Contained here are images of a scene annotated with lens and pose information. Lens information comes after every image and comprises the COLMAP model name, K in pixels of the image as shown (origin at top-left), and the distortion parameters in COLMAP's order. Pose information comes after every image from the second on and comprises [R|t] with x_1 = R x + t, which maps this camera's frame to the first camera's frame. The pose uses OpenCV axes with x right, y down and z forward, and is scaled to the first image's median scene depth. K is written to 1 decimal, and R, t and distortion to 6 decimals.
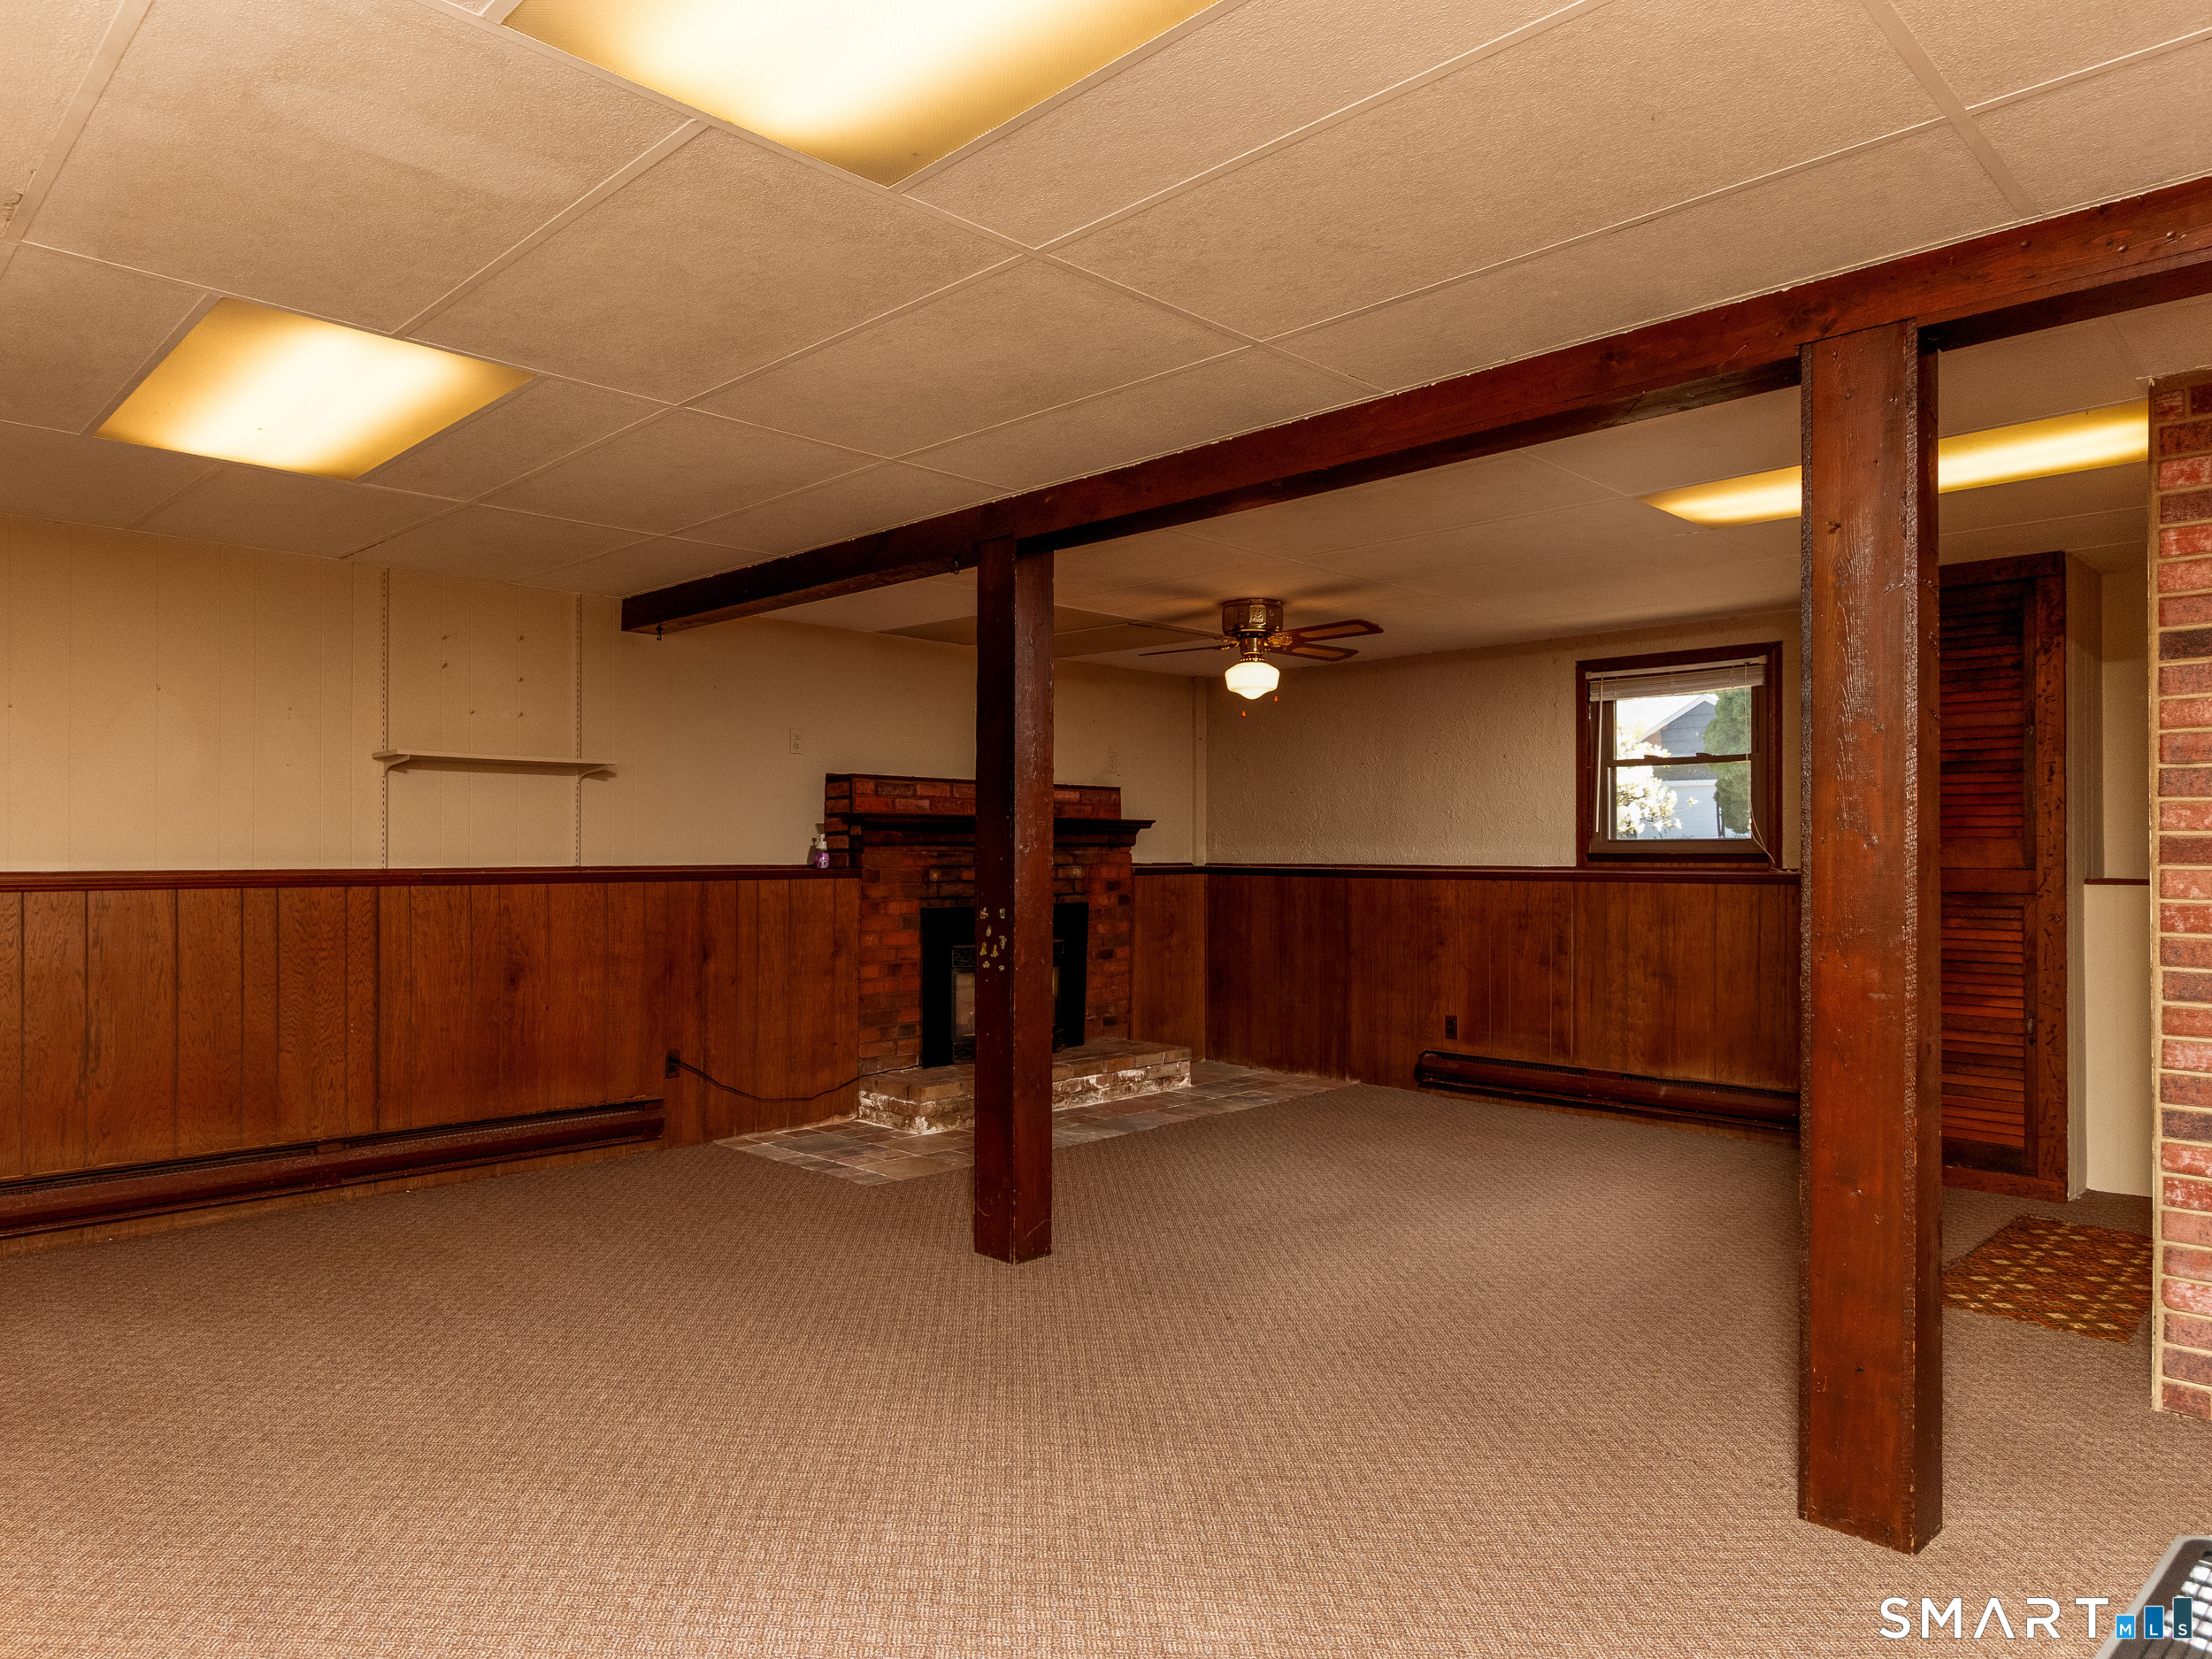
lens RADIAL K [[1393.7, 0, 1104.8], [0, 1393.7, 849.1], [0, 0, 1]] dist [0.004789, -0.002416]
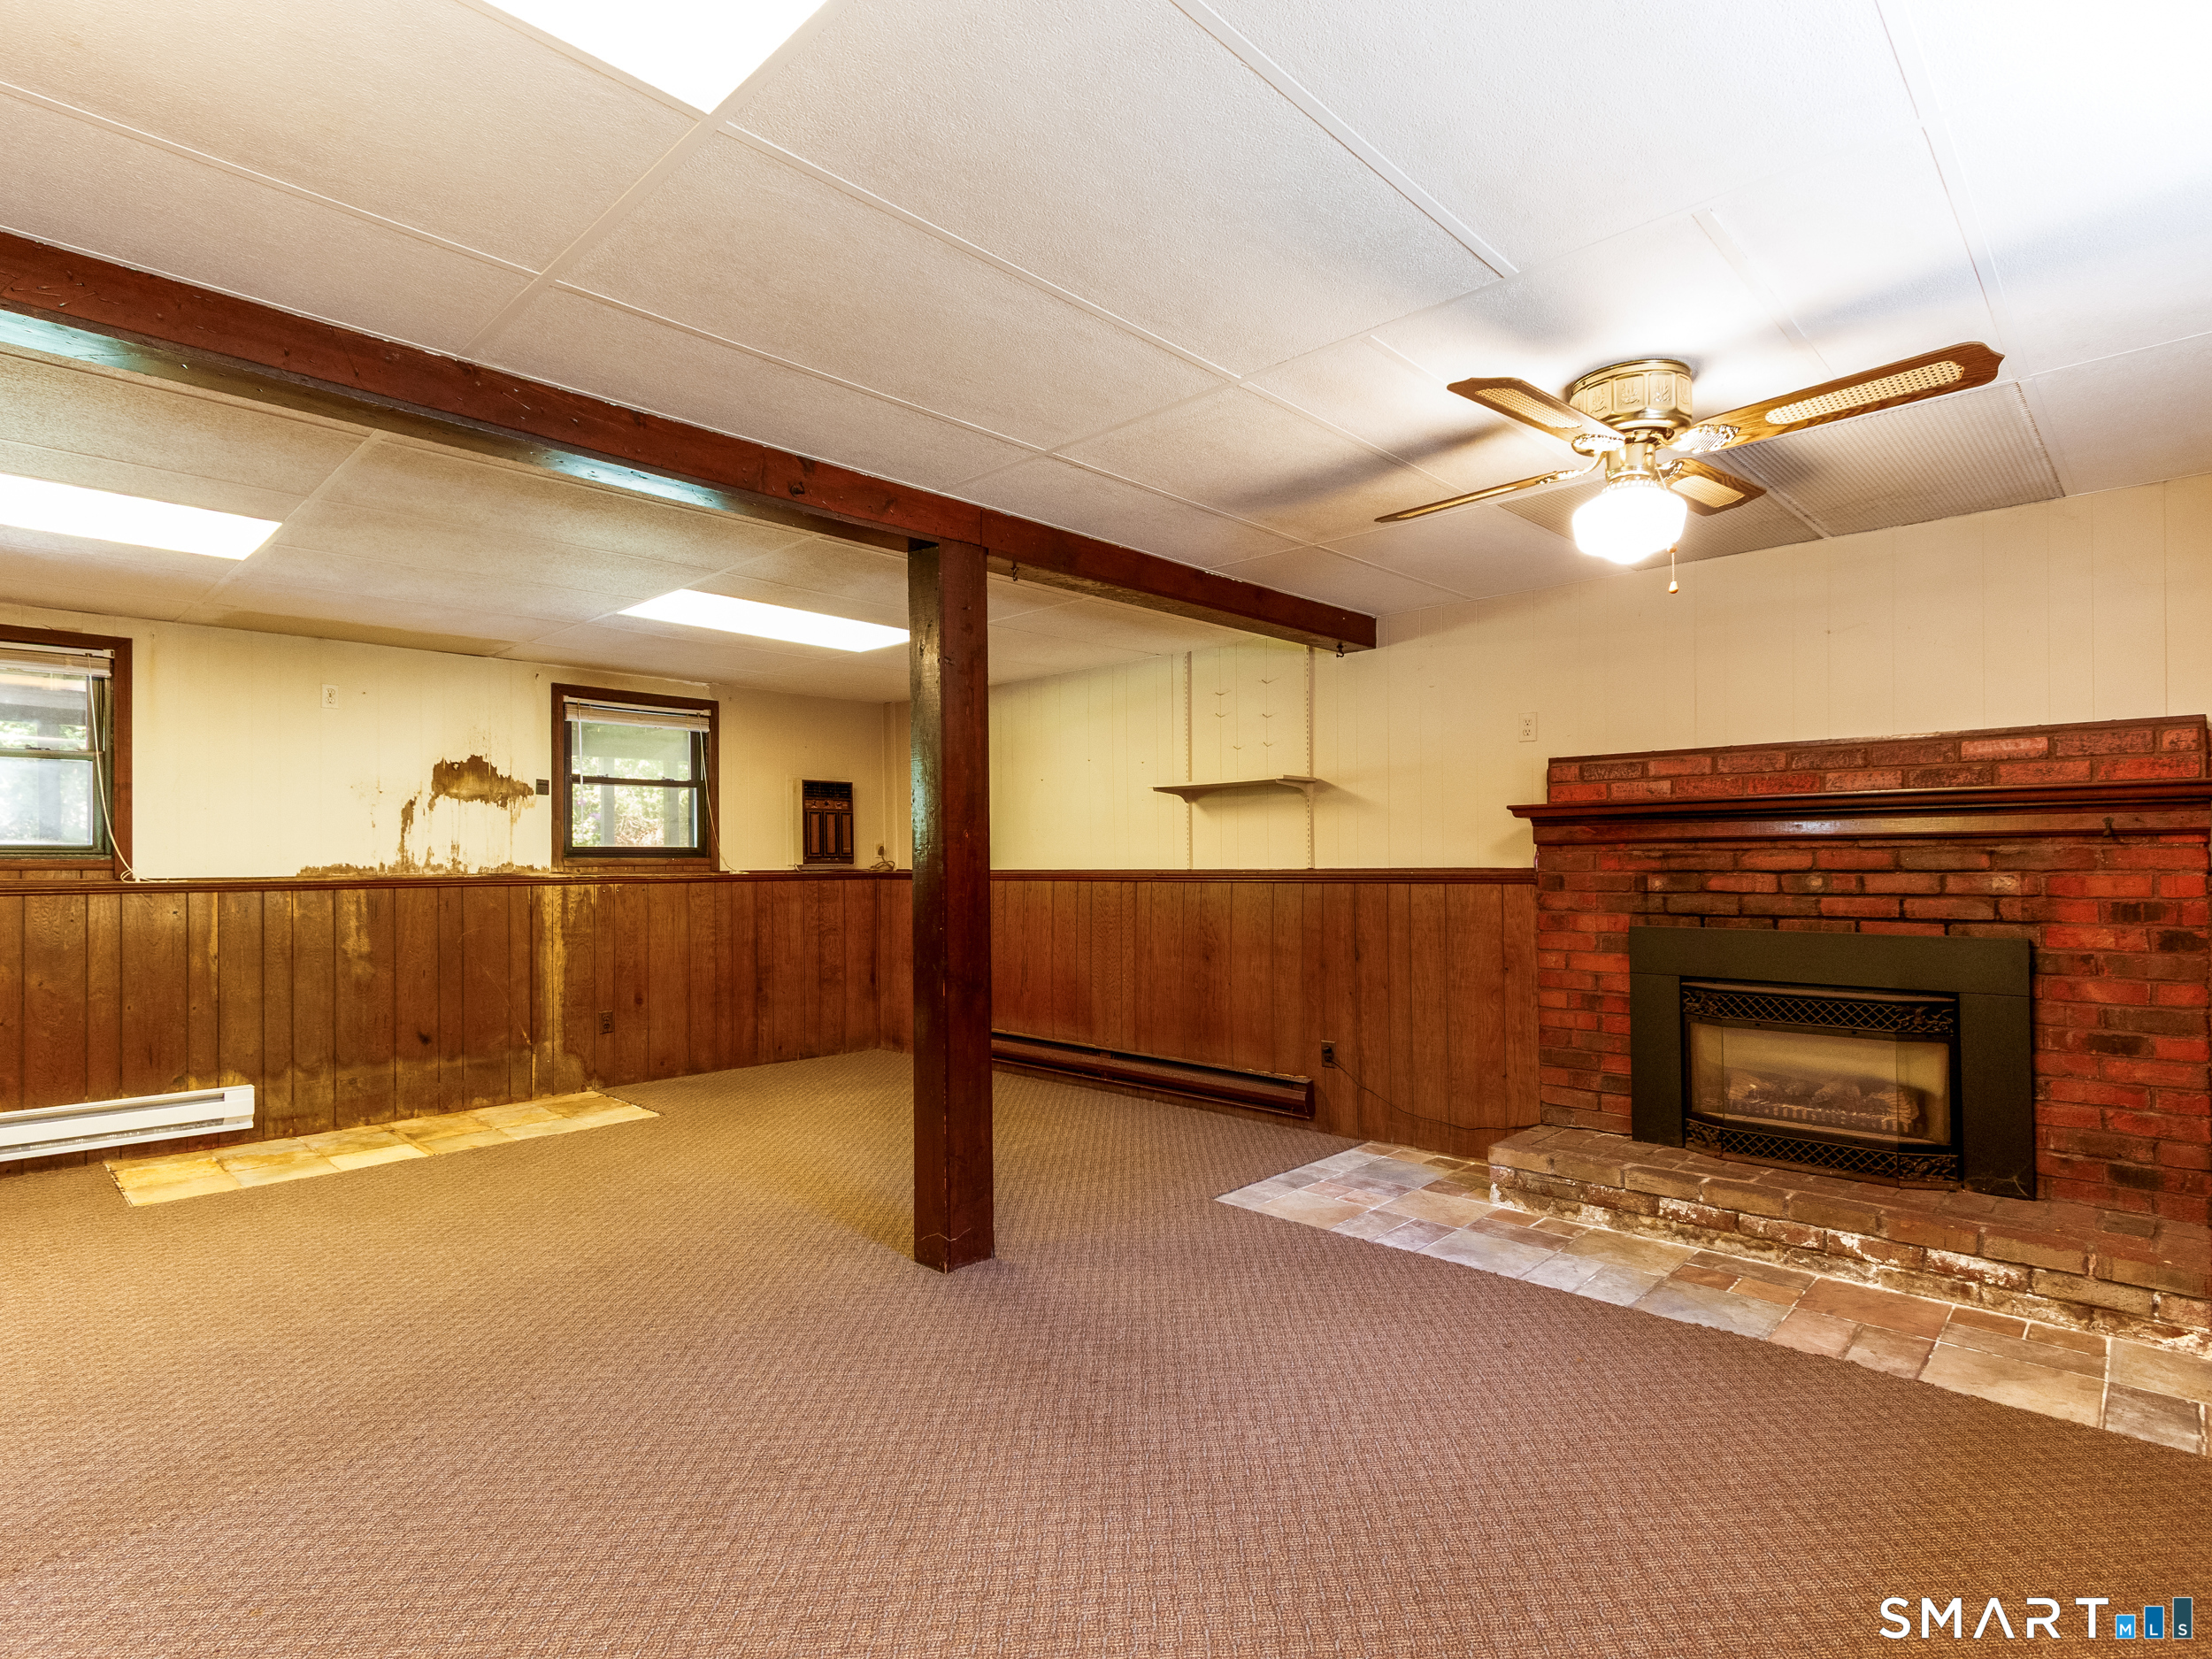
lens RADIAL K [[1134.9, 0, 1093.9], [0, 1134.9, 848.3], [0, 0, 1]] dist [0.013022, -0.007206]
pose [[0.008267, -0.012471, -0.999888, 0.500131], [0.010030, 0.999873, -0.012388, 0.005219], [0.999916, -0.009926, 0.008391, 0.732552]]
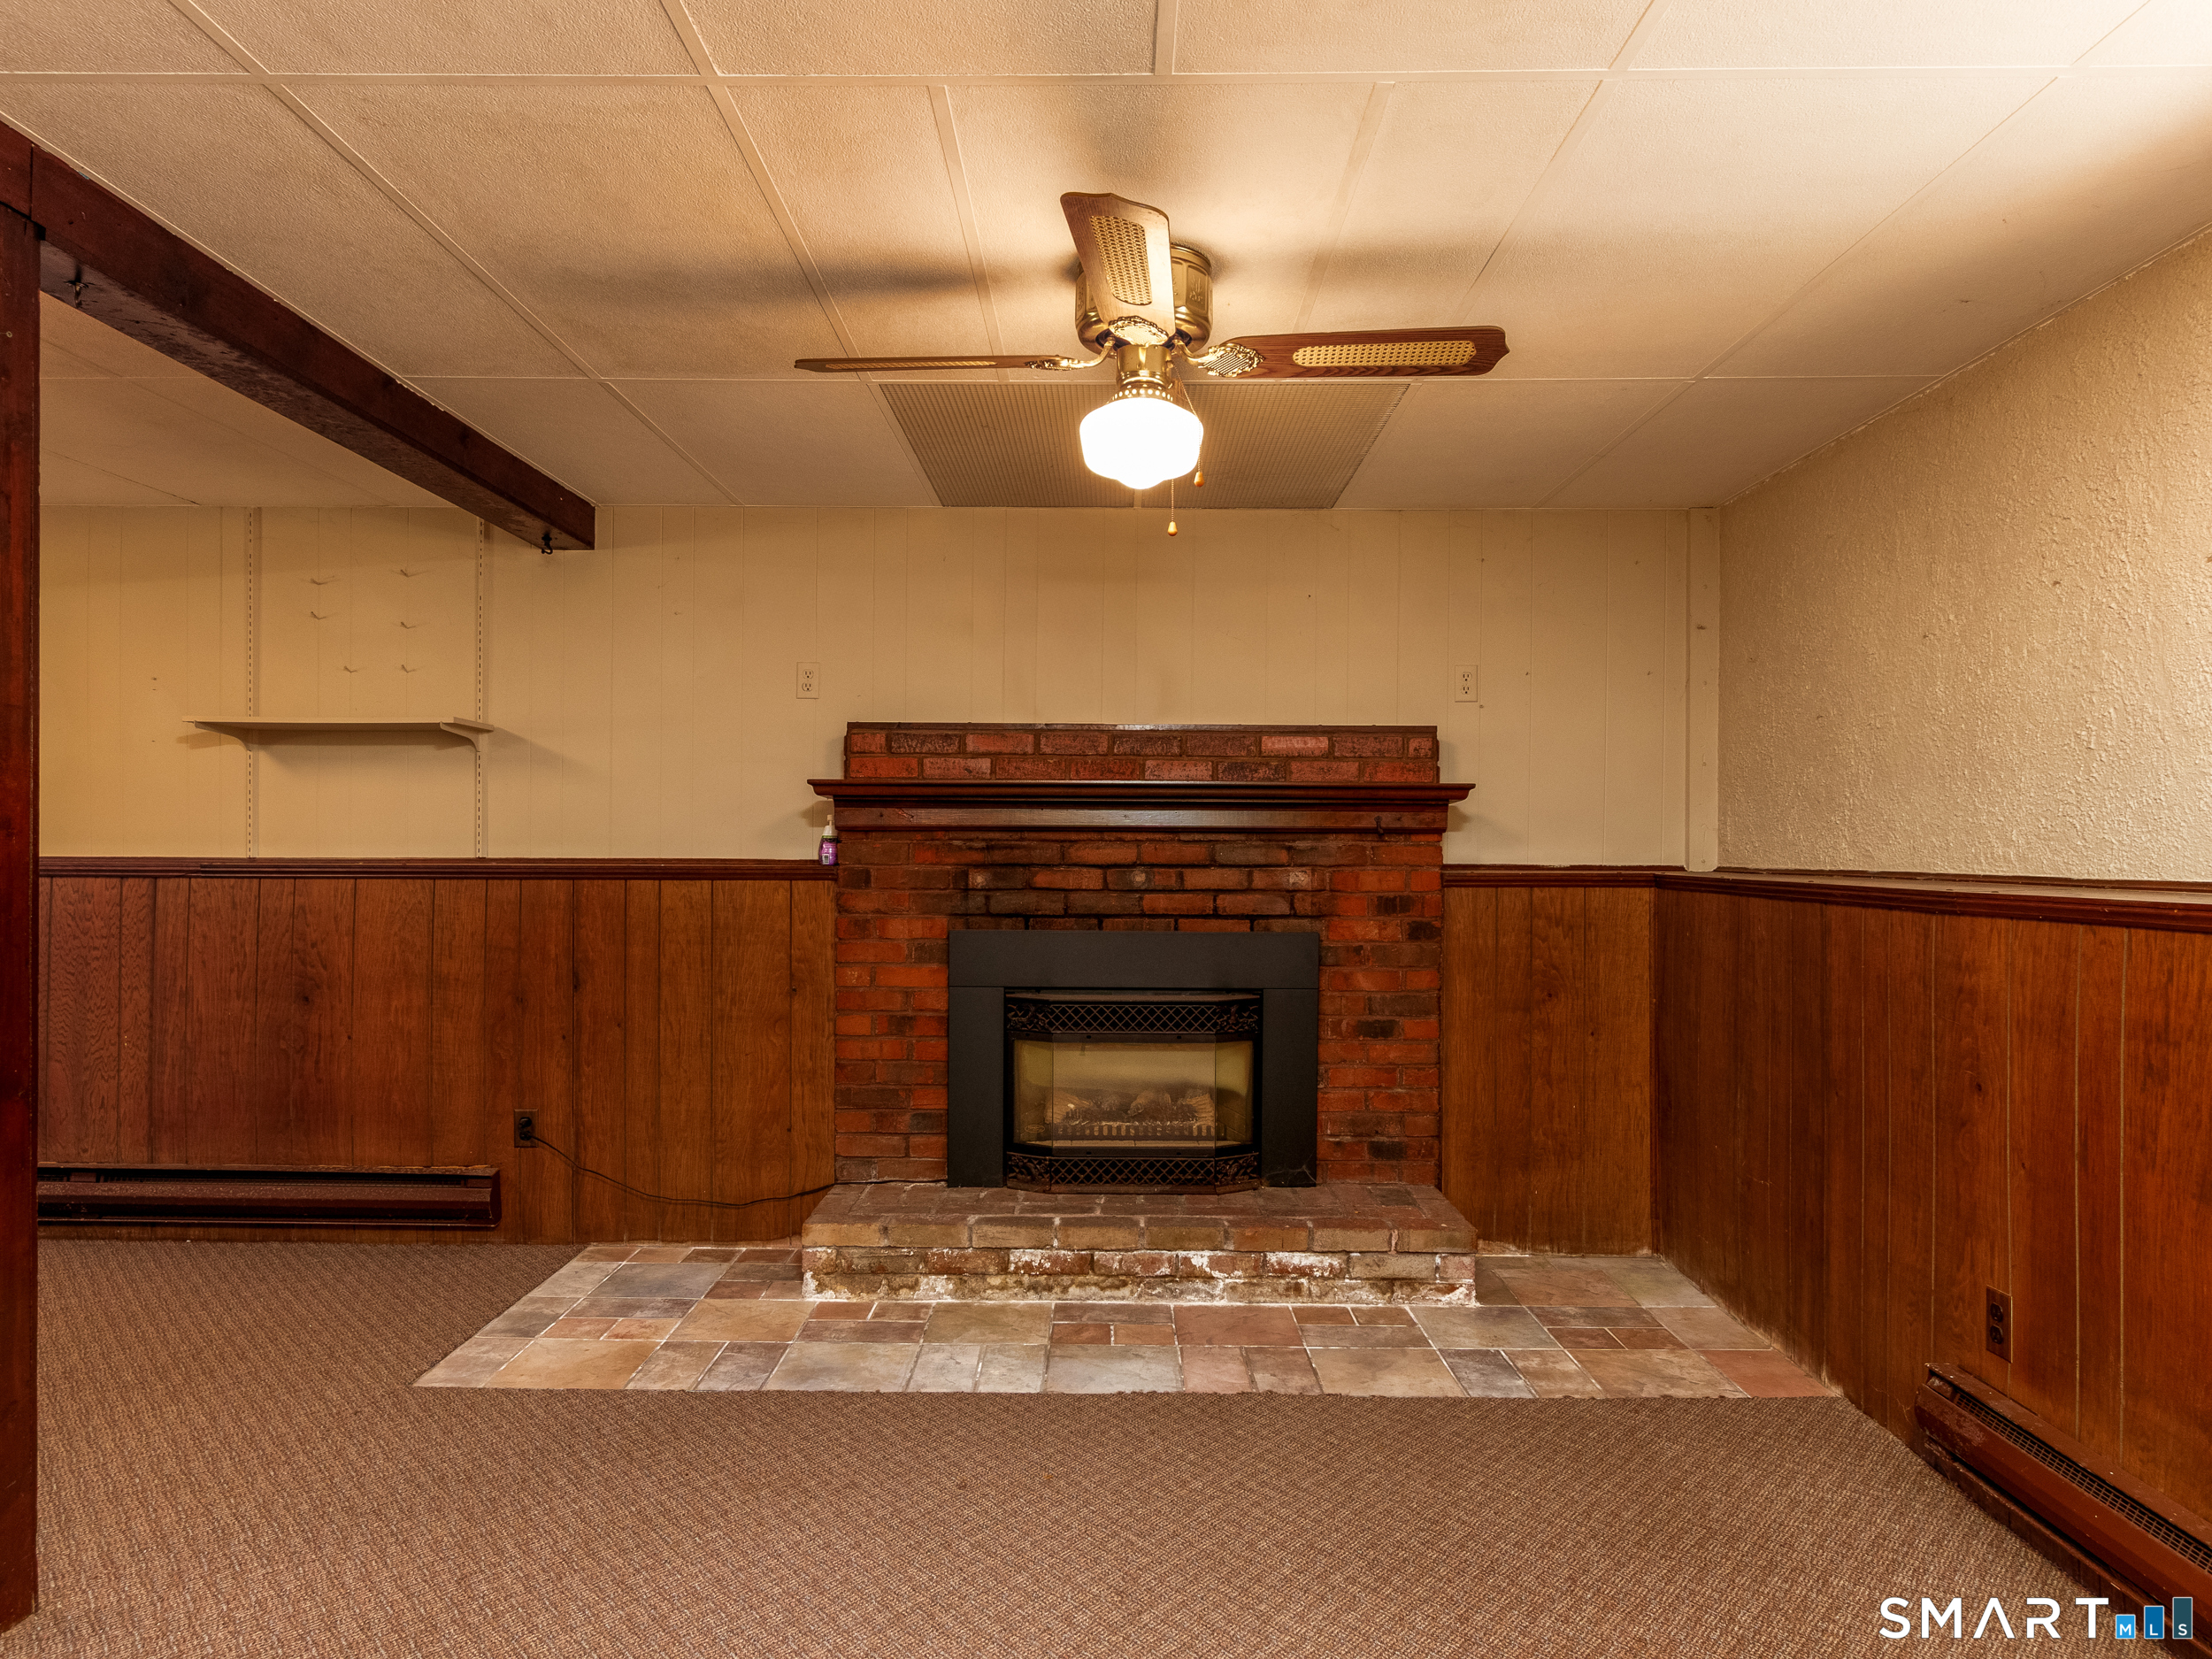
lens RADIAL K [[1393.7, 0, 1104.8], [0, 1393.7, 849.1], [0, 0, 1]] dist [0.004789, -0.002416]
pose [[0.695322, 0.003275, -0.718691, 0.383019], [-0.003684, 0.999993, 0.000993, 0.005003], [0.718689, 0.001957, 0.695329, 0.637179]]
